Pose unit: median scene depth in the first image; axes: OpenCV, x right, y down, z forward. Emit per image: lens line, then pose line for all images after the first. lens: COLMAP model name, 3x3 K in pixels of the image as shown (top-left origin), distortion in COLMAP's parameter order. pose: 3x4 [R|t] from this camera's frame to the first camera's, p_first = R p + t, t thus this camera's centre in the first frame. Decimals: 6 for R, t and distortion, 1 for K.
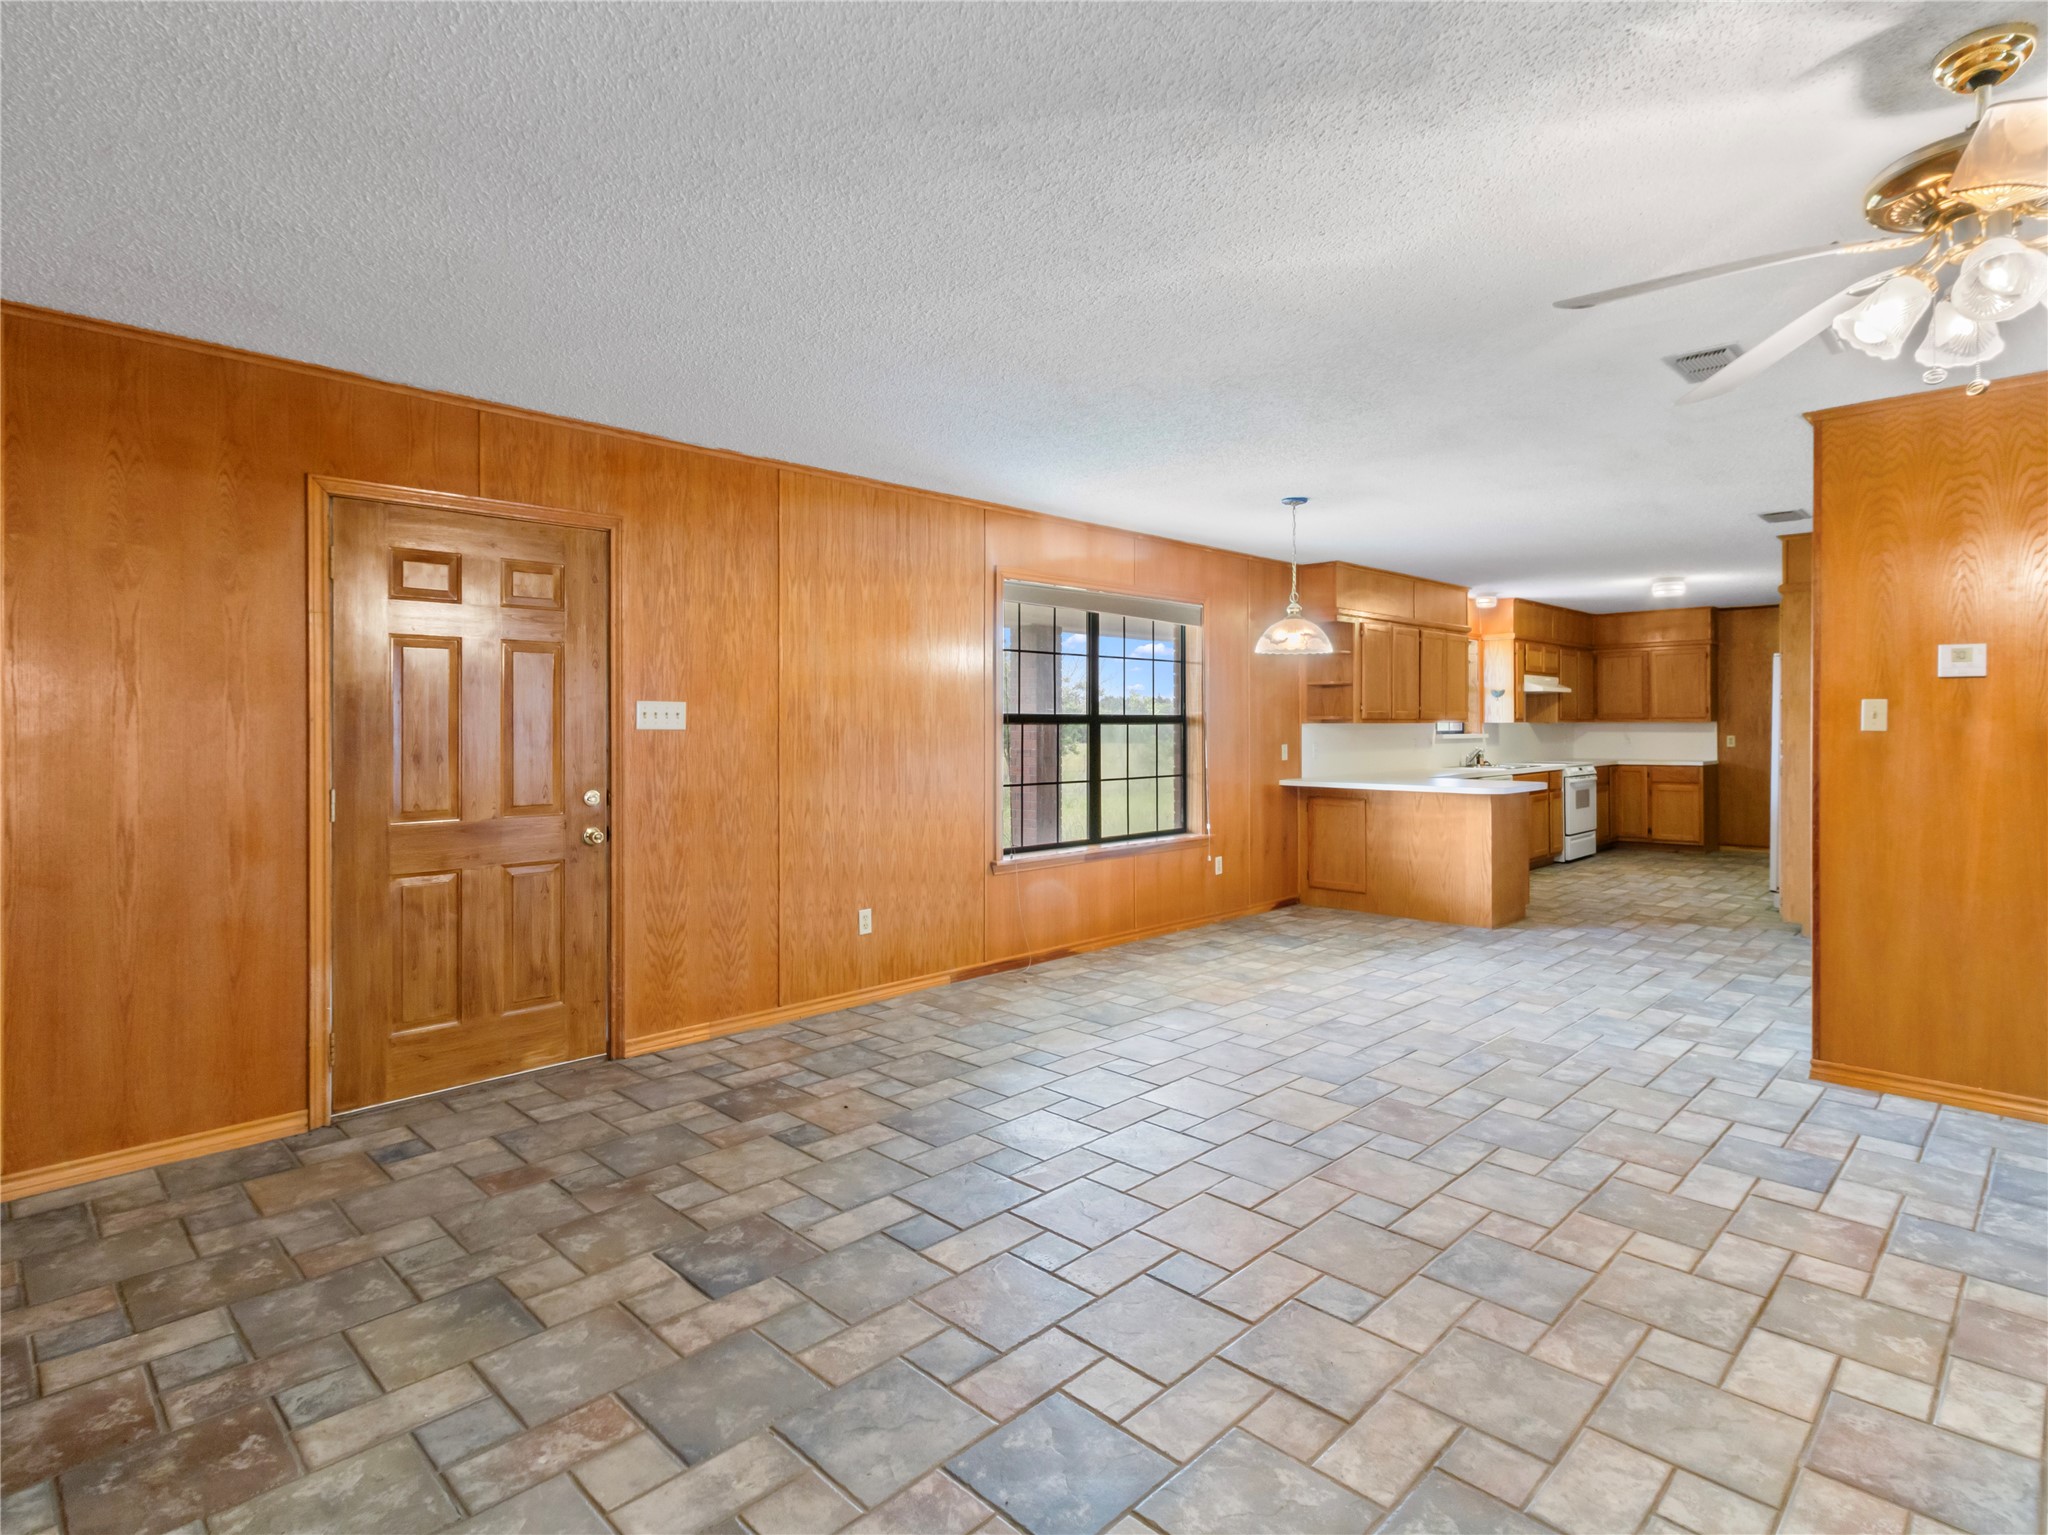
lens RADIAL K [[1076.5, 0, 1026.6], [0, 1076.5, 720.7], [0, 0, 1]] dist [0.005878, -0.000825]
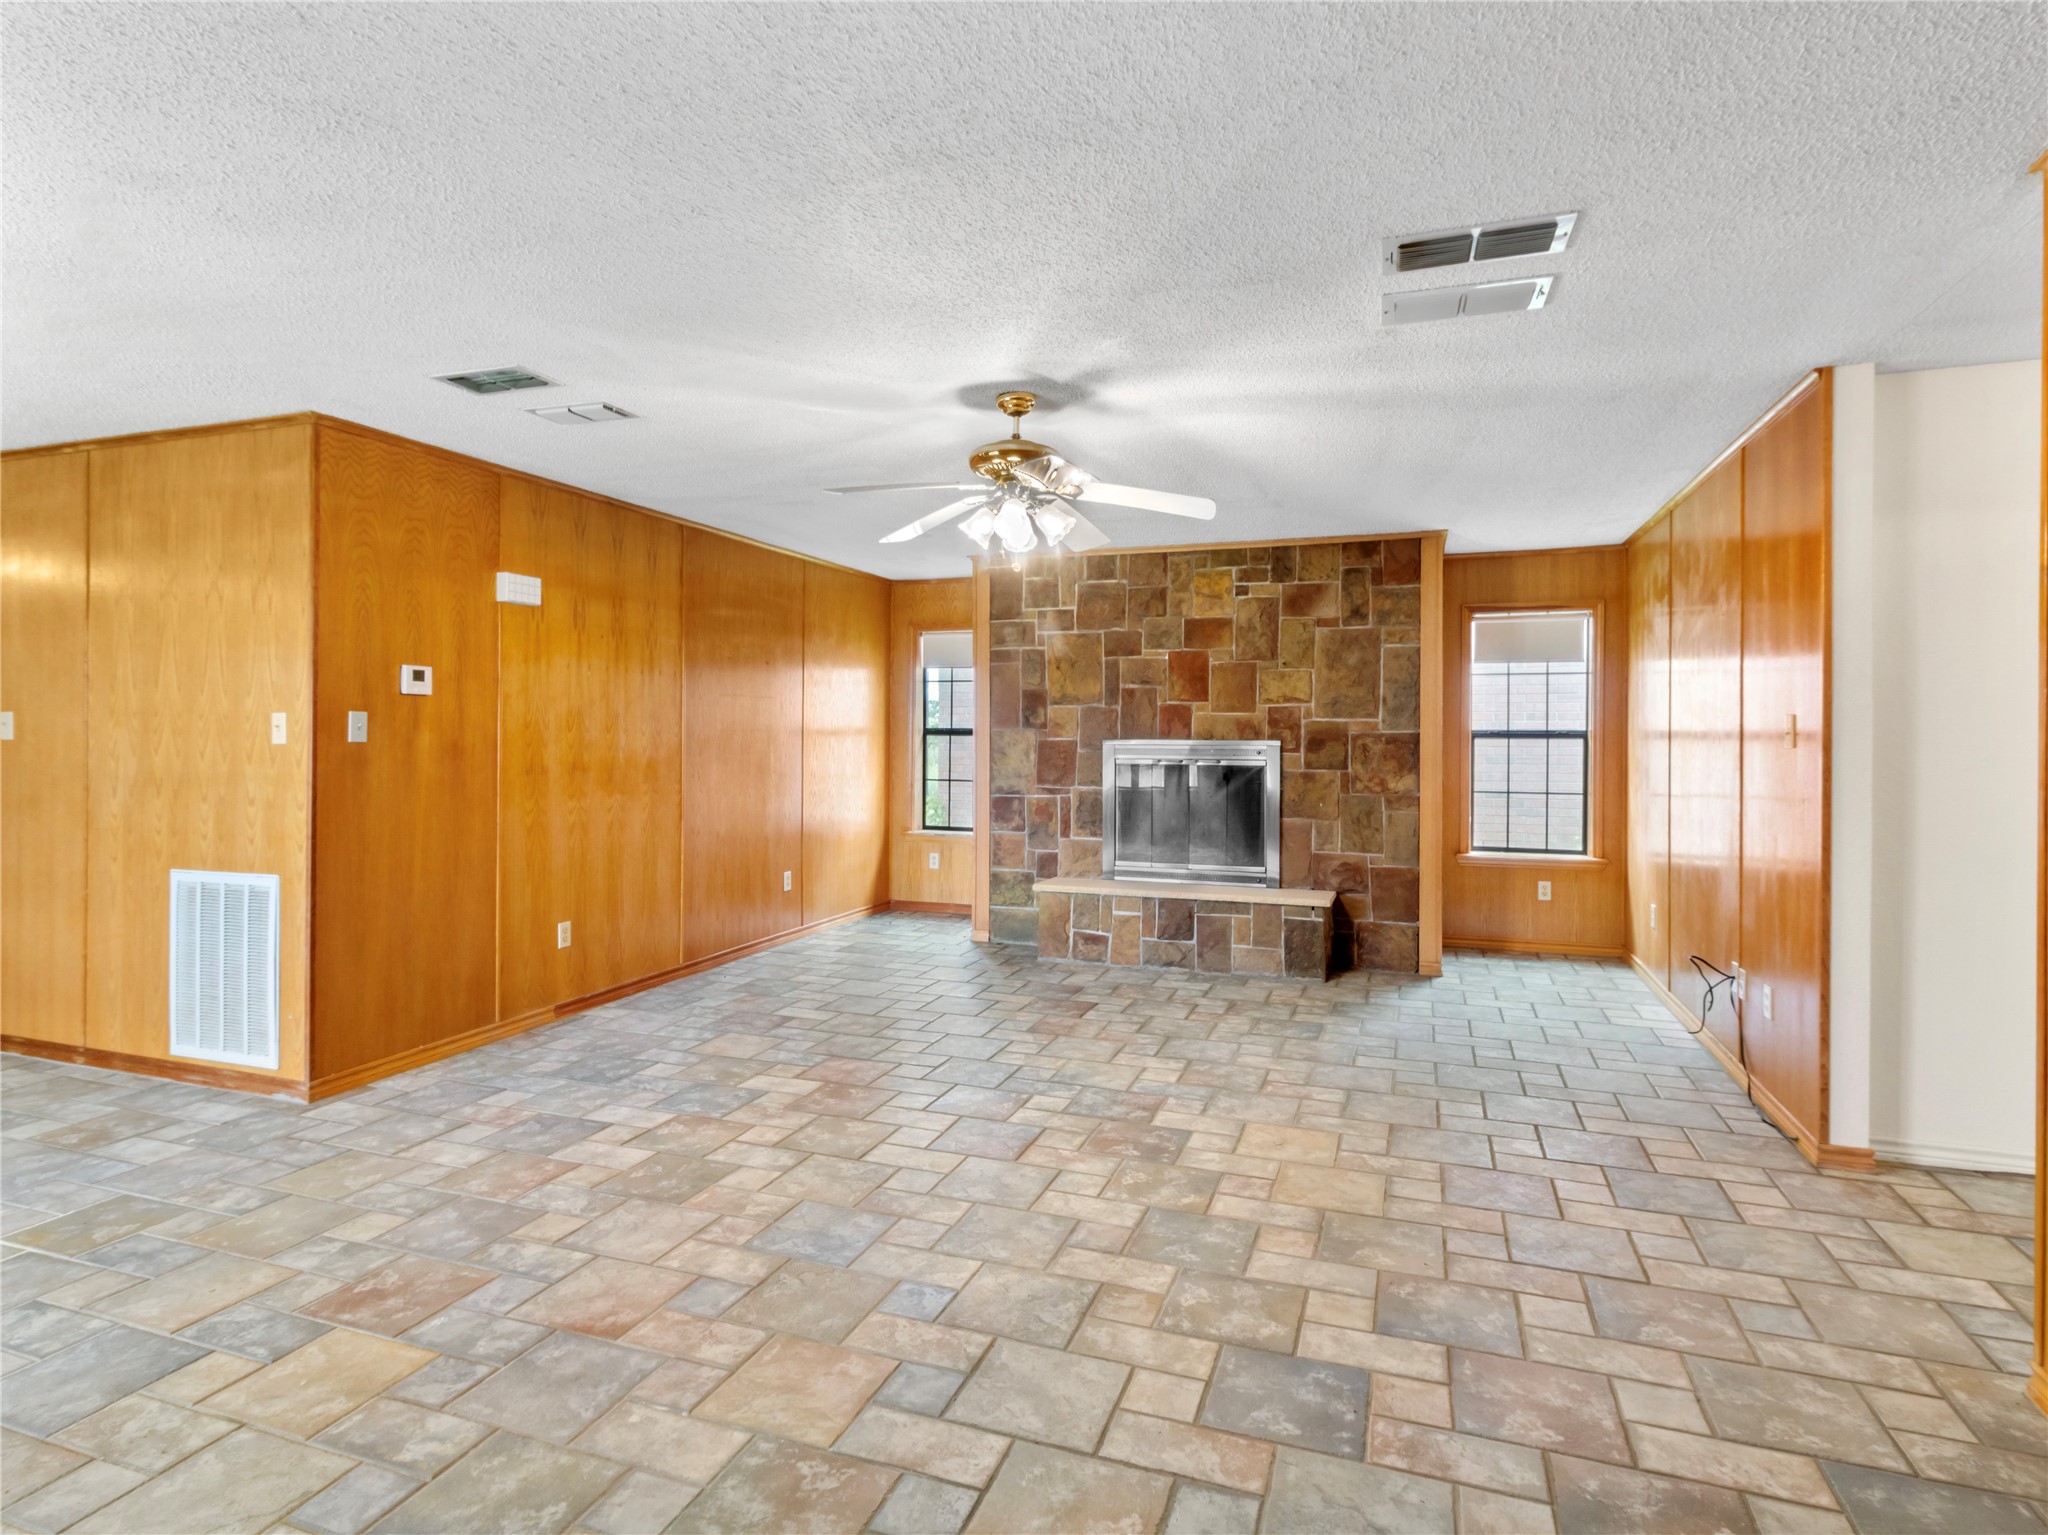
lens RADIAL K [[1076.5, 0, 1031.7], [0, 1076.5, 736.1], [0, 0, 1]] dist [0.005878, -0.000825]
pose [[-0.422411, -0.001228, 0.906404, -0.406471], [-0.005194, 0.999986, -0.001065, 0.001226], [-0.906390, -0.005158, -0.422411, 0.798471]]
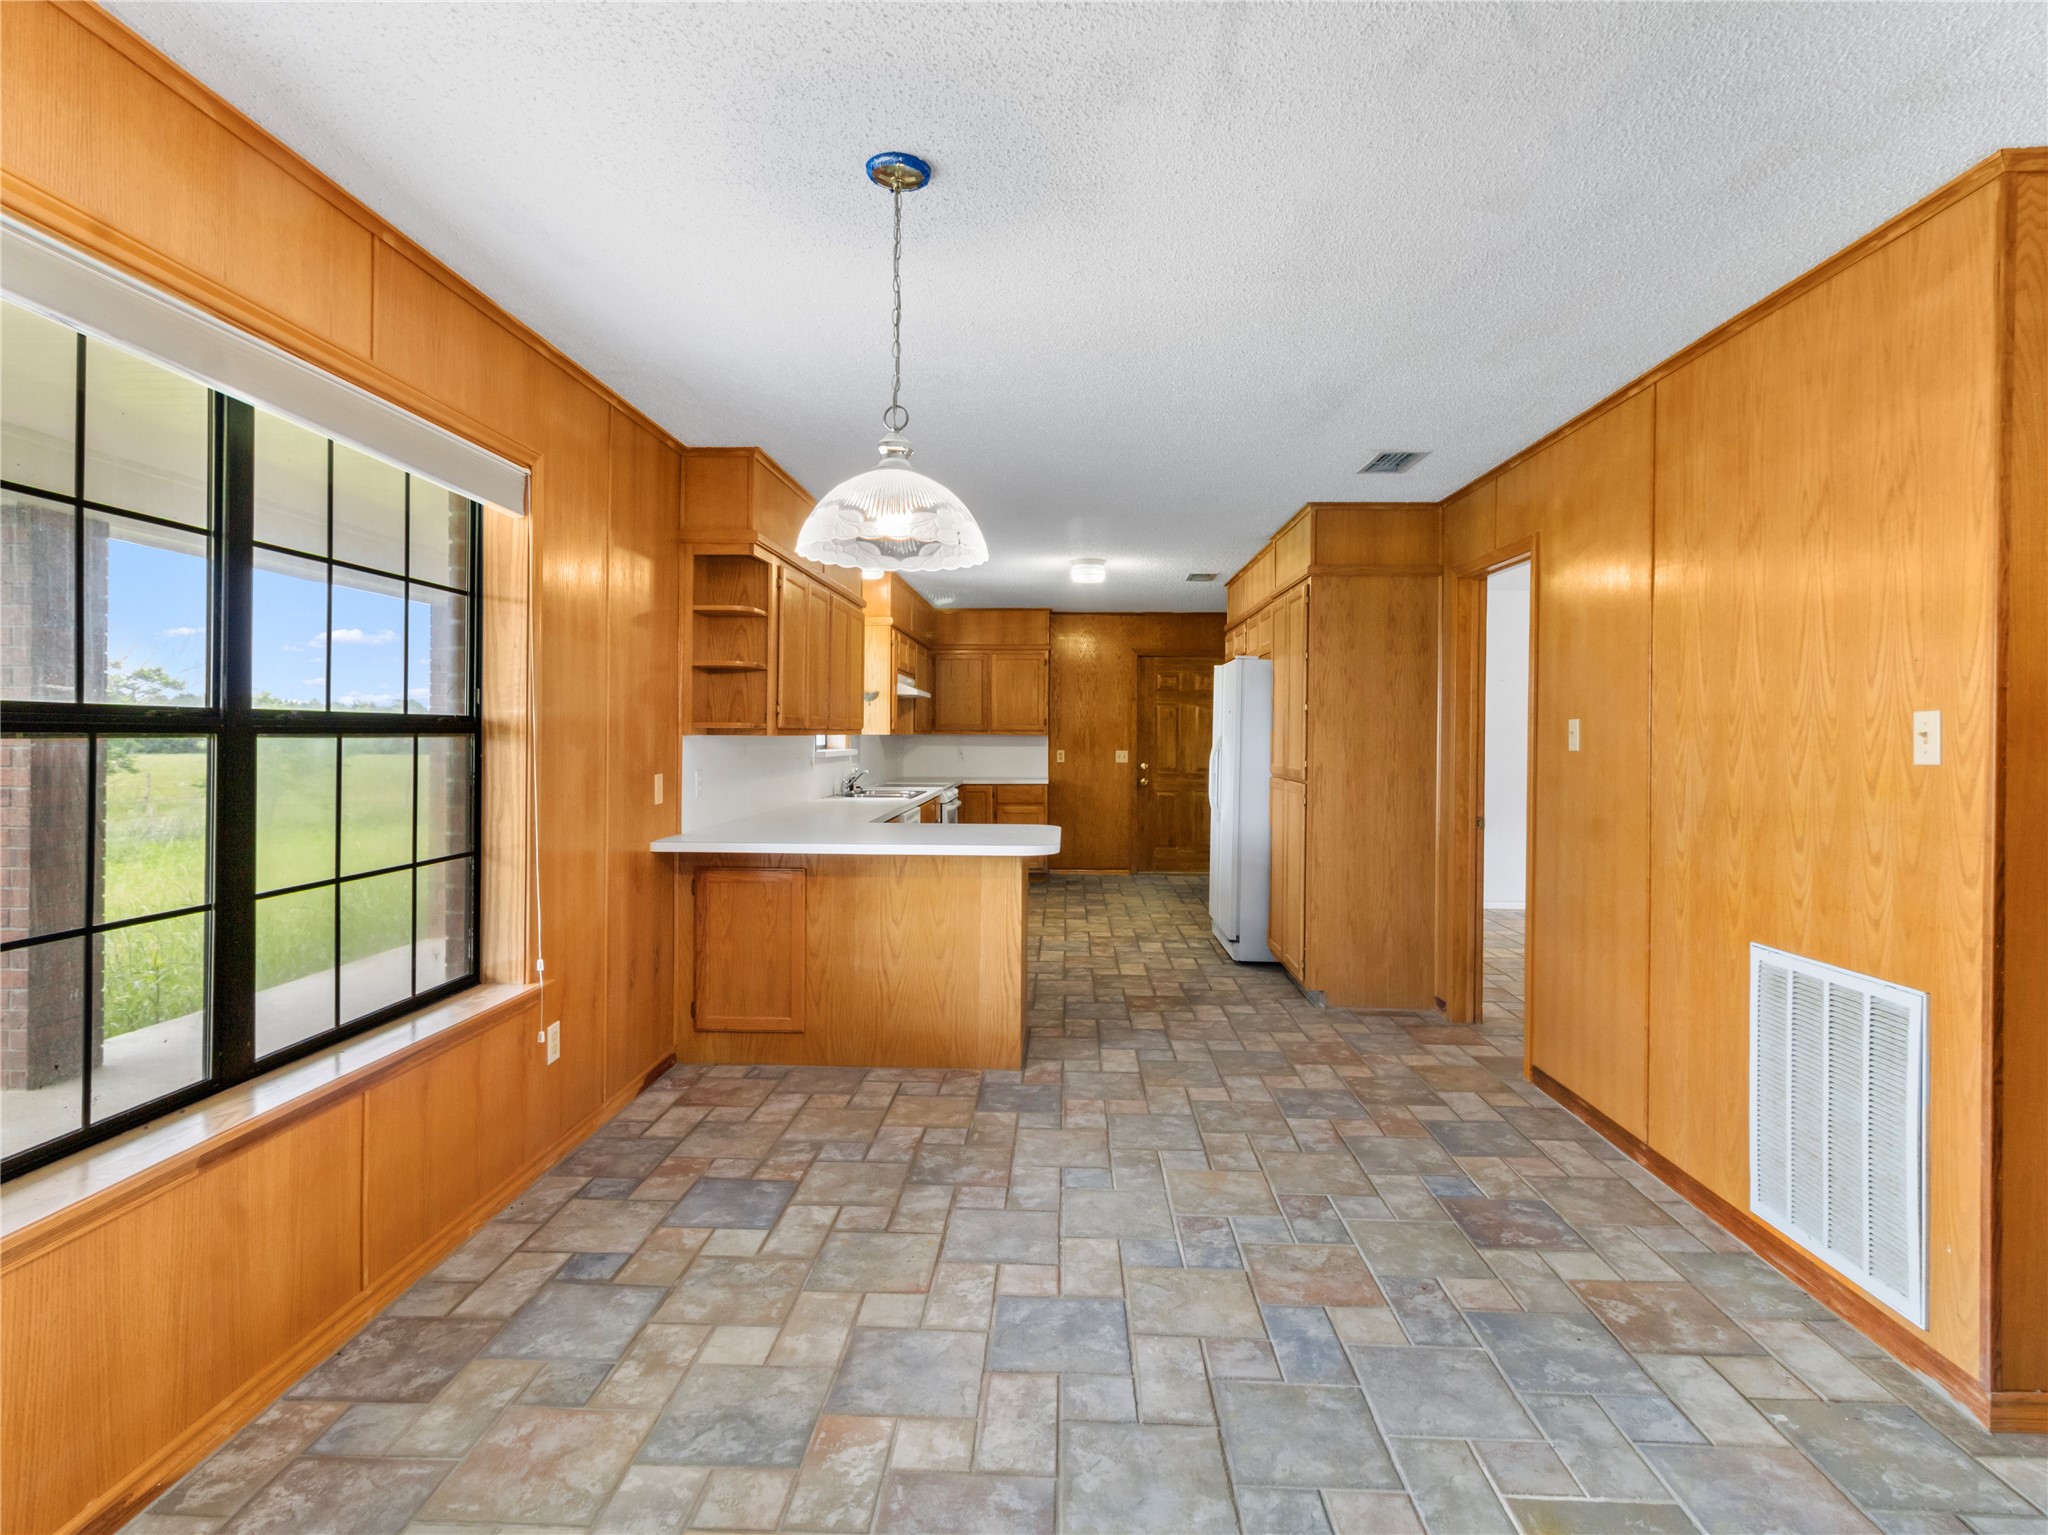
lens RADIAL K [[1076.5, 0, 1023.4], [0, 1076.5, 732.3], [0, 0, 1]] dist [0.005878, -0.000825]
pose [[0.739895, 0.008284, 0.672672, 0.026441], [-0.010239, 0.999947, -0.001053, -0.000678], [-0.672645, -0.006108, 0.739940, 0.900649]]
